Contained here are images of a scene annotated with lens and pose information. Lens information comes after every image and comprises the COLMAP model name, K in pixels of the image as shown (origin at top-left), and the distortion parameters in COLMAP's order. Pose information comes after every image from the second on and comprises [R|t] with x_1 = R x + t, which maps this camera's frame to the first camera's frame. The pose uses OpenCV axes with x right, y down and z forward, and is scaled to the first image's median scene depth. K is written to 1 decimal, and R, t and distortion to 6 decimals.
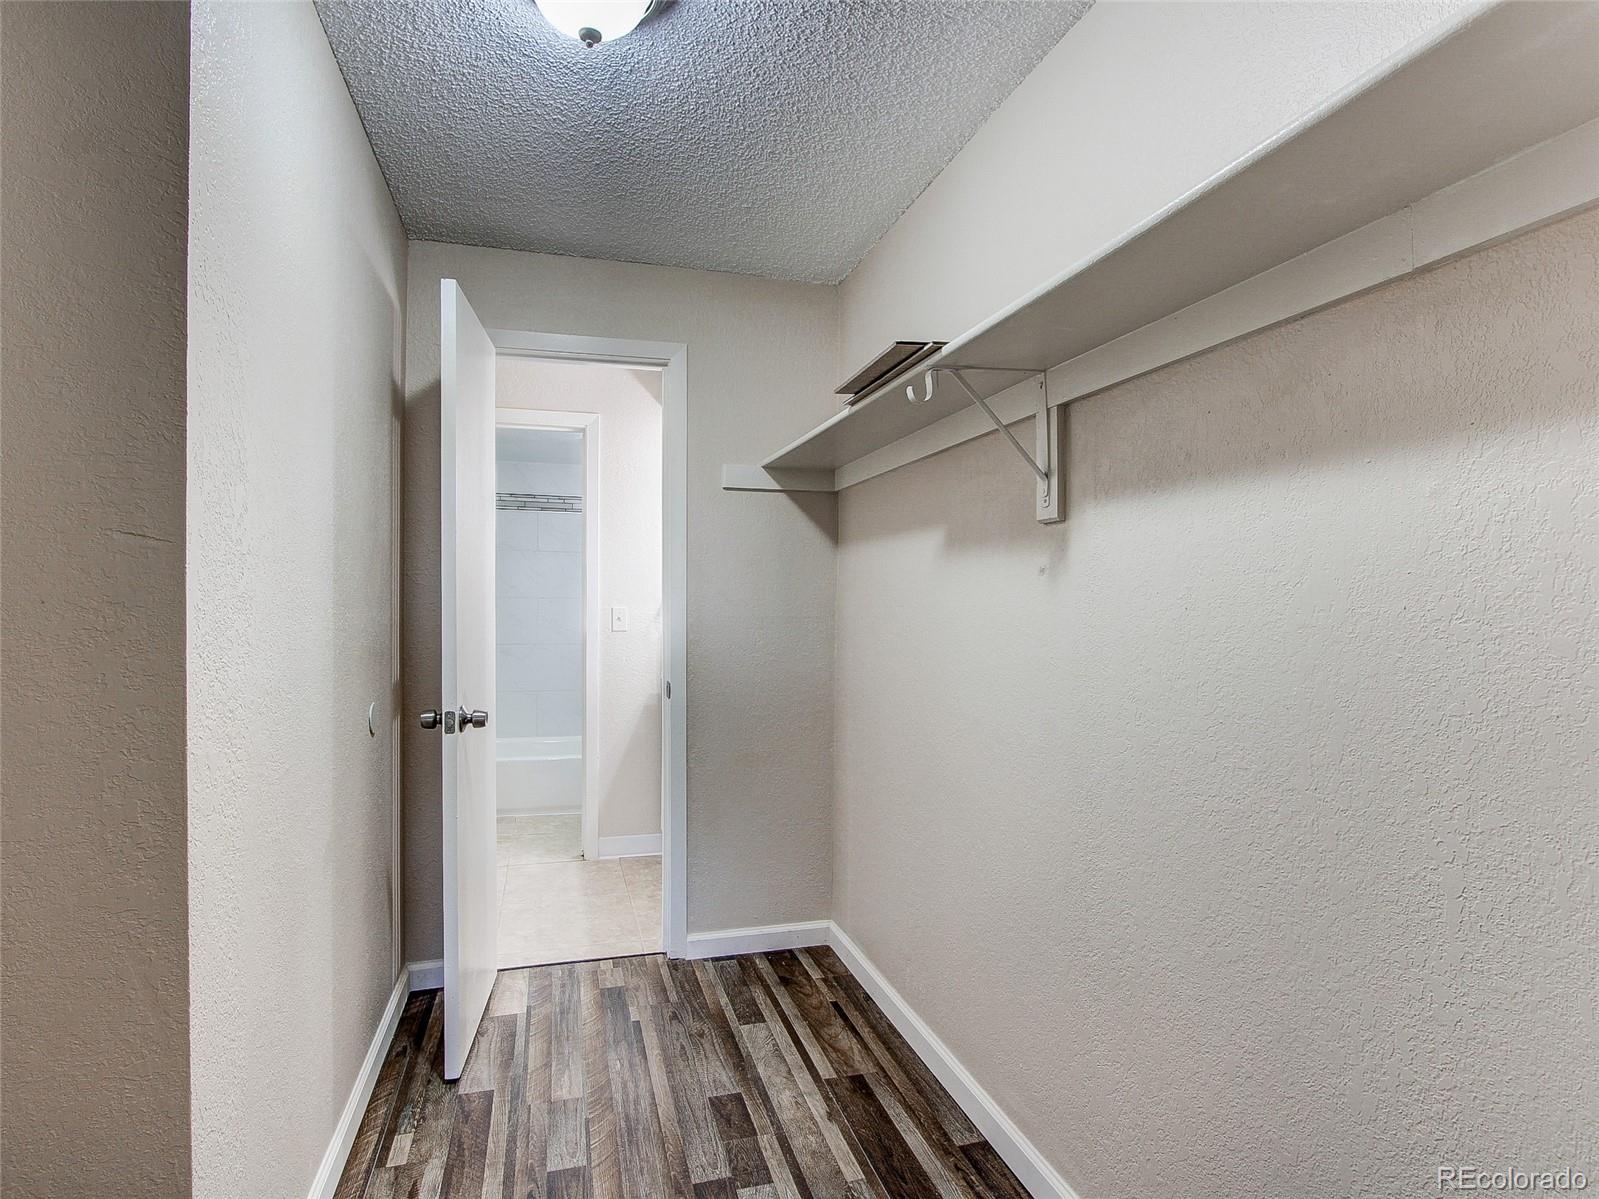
lens RADIAL K [[833.4, 0, 798.2], [0, 833.4, 601.3], [0, 0, 1]] dist [-0.024883, 0.004063]
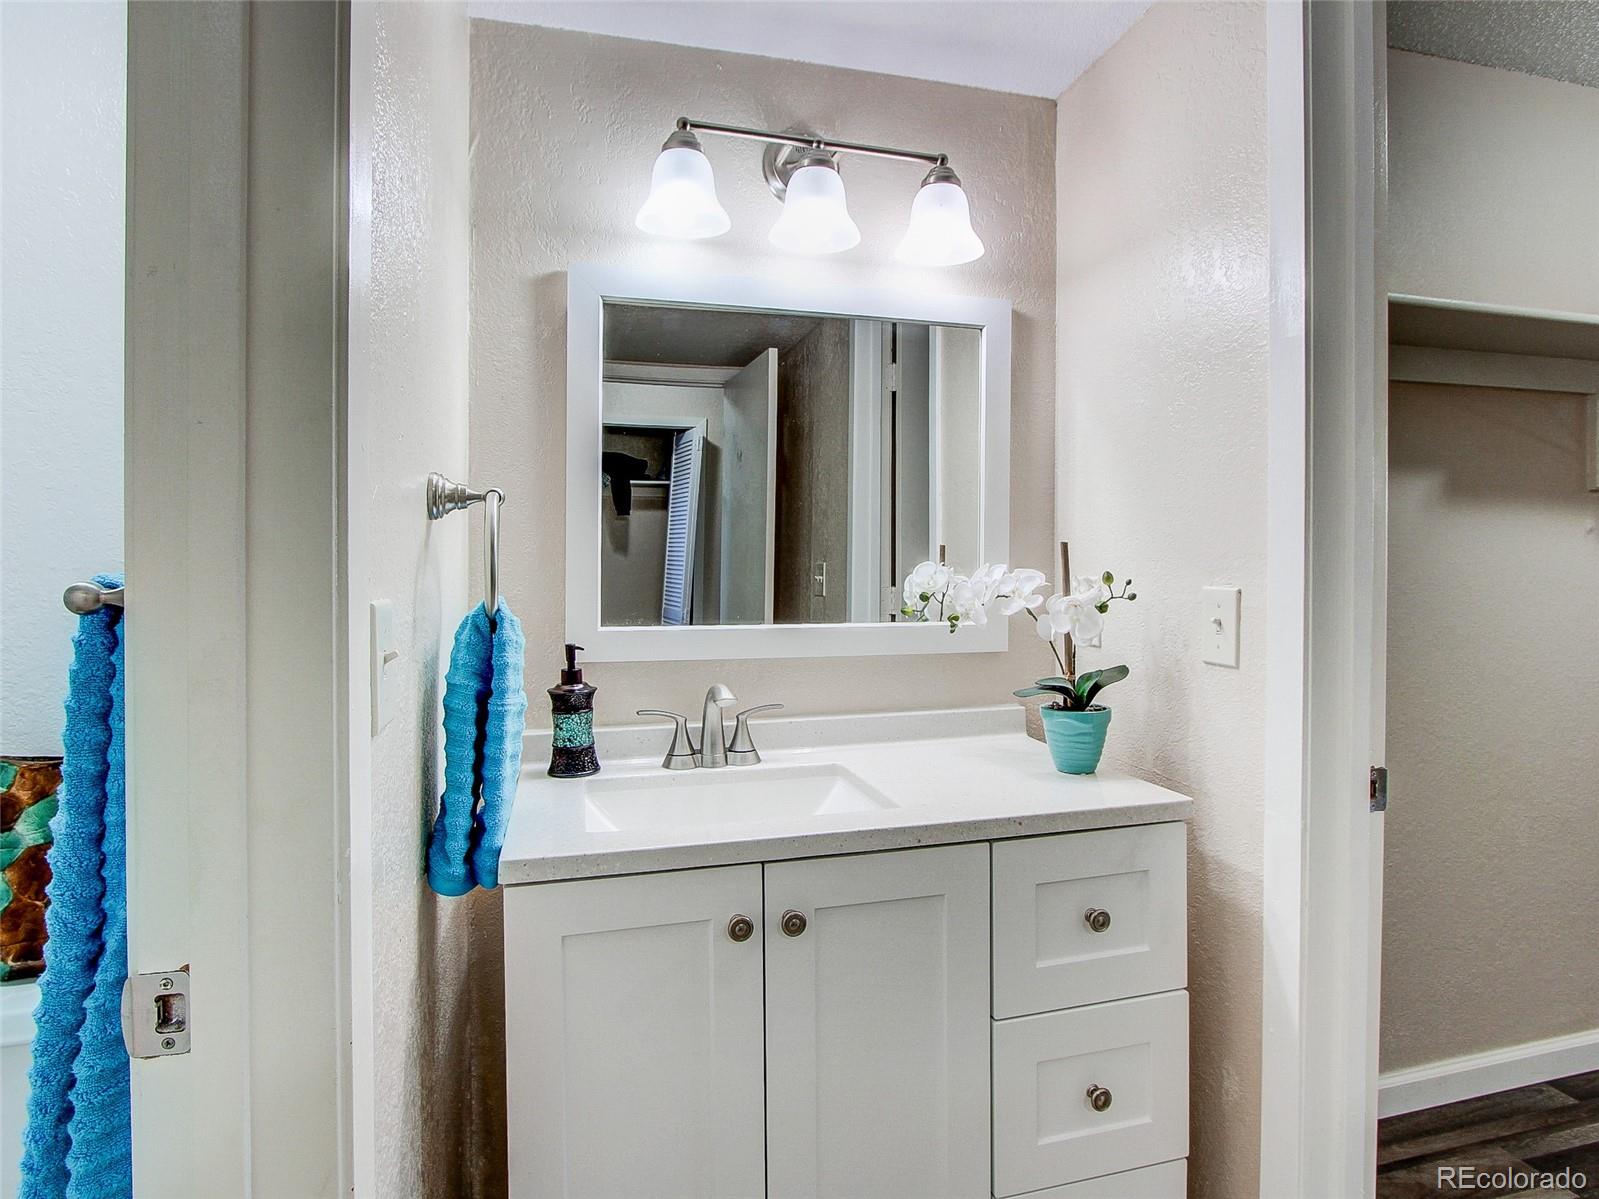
lens RADIAL K [[833.4, 0, 798.6], [0, 833.4, 593.8], [0, 0, 1]] dist [-0.024883, 0.004063]
pose [[0.032910, -0.005570, 0.999443, -0.866159], [0.000413, 0.999984, 0.005559, 0.042832], [-0.999458, 0.000230, 0.032912, 2.028720]]
